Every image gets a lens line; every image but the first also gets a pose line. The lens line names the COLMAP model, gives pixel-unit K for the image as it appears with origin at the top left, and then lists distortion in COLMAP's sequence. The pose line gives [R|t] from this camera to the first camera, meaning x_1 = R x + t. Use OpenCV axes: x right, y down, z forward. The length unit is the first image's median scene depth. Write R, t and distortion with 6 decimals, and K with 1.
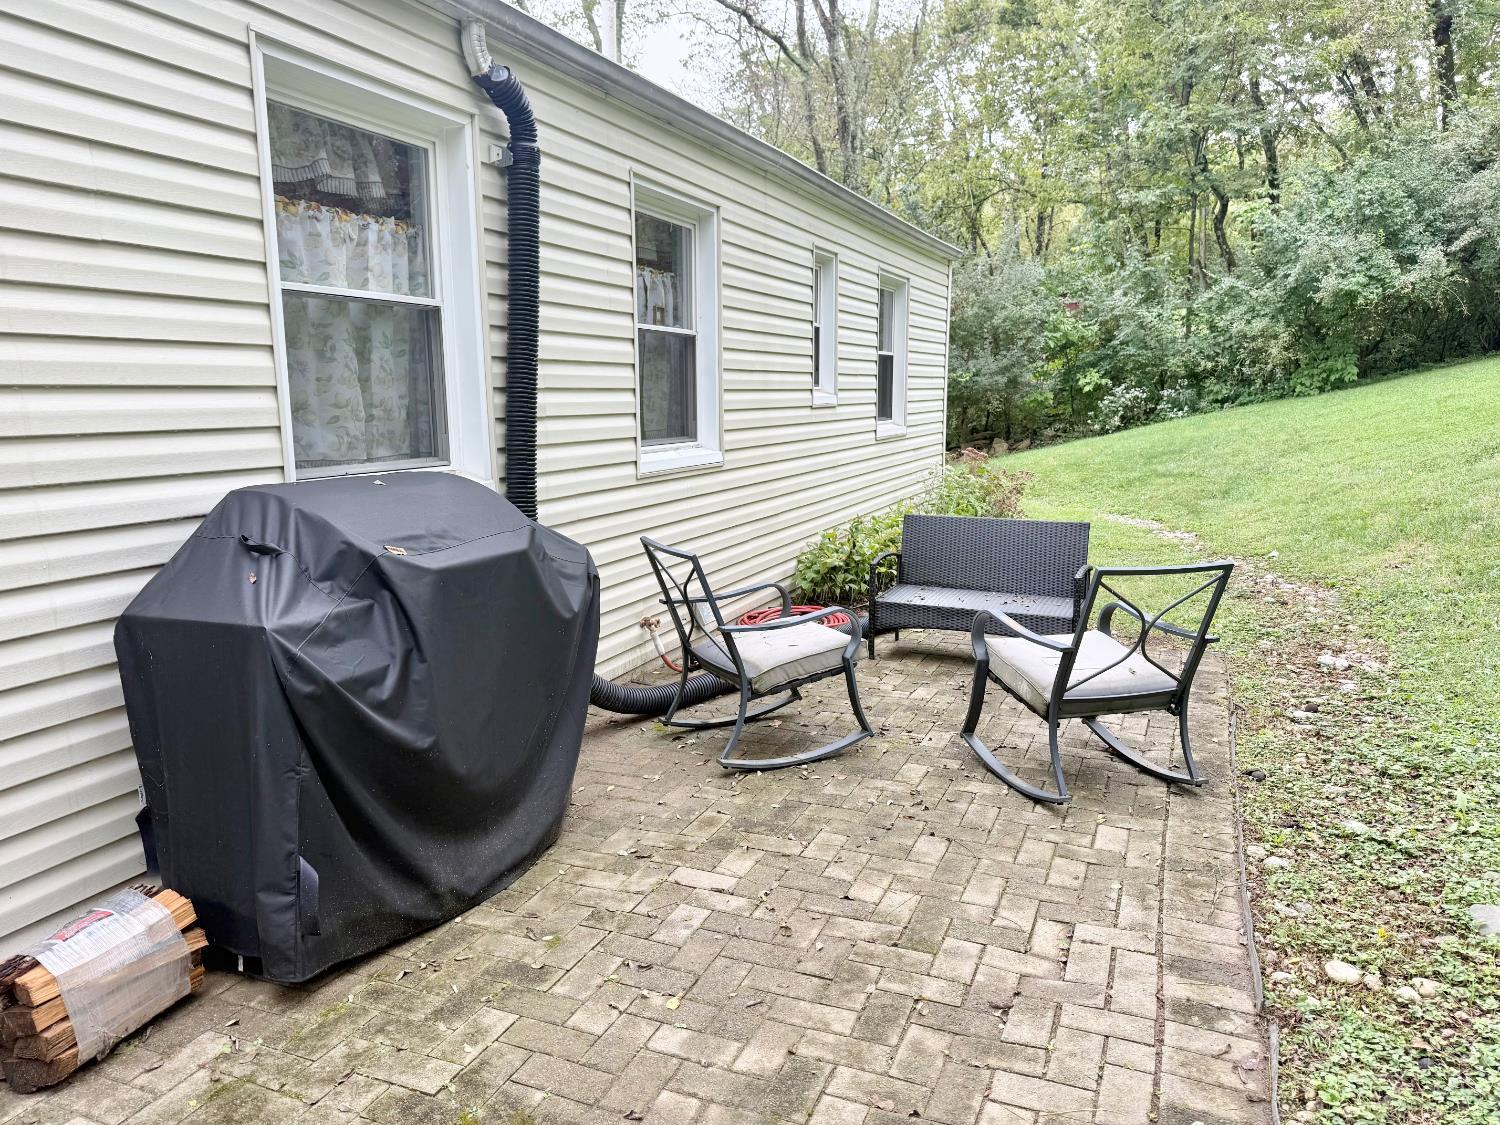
lens RADIAL K [[1079.6, 0, 750.0], [0, 1079.6, 562.5], [0, 0, 1]] dist [0.006226, 0.001539]
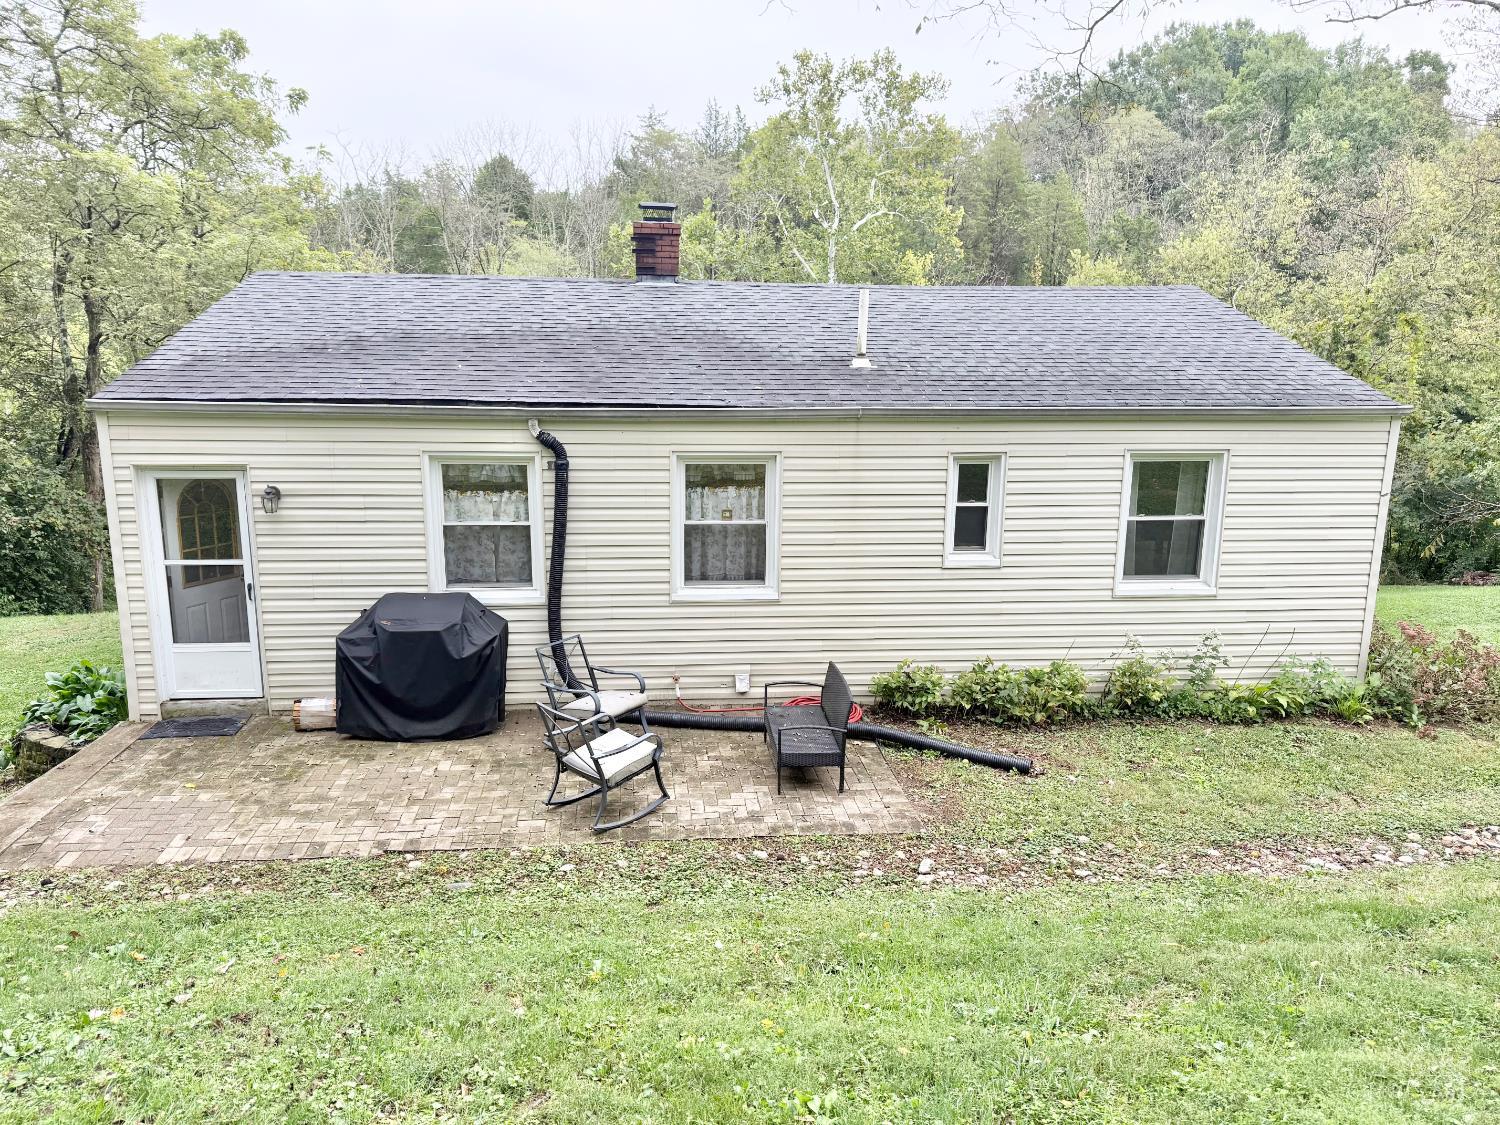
lens RADIAL K [[1051.0, 0, 750.0], [0, 1051.0, 562.5], [0, 0, 1]] dist [0.009398, 0.000937]
pose [[0.465541, 0.180861, -0.866349, 2.353172], [-0.153713, 0.980543, 0.122101, -0.605796], [0.871575, 0.076326, 0.484284, 0.329837]]
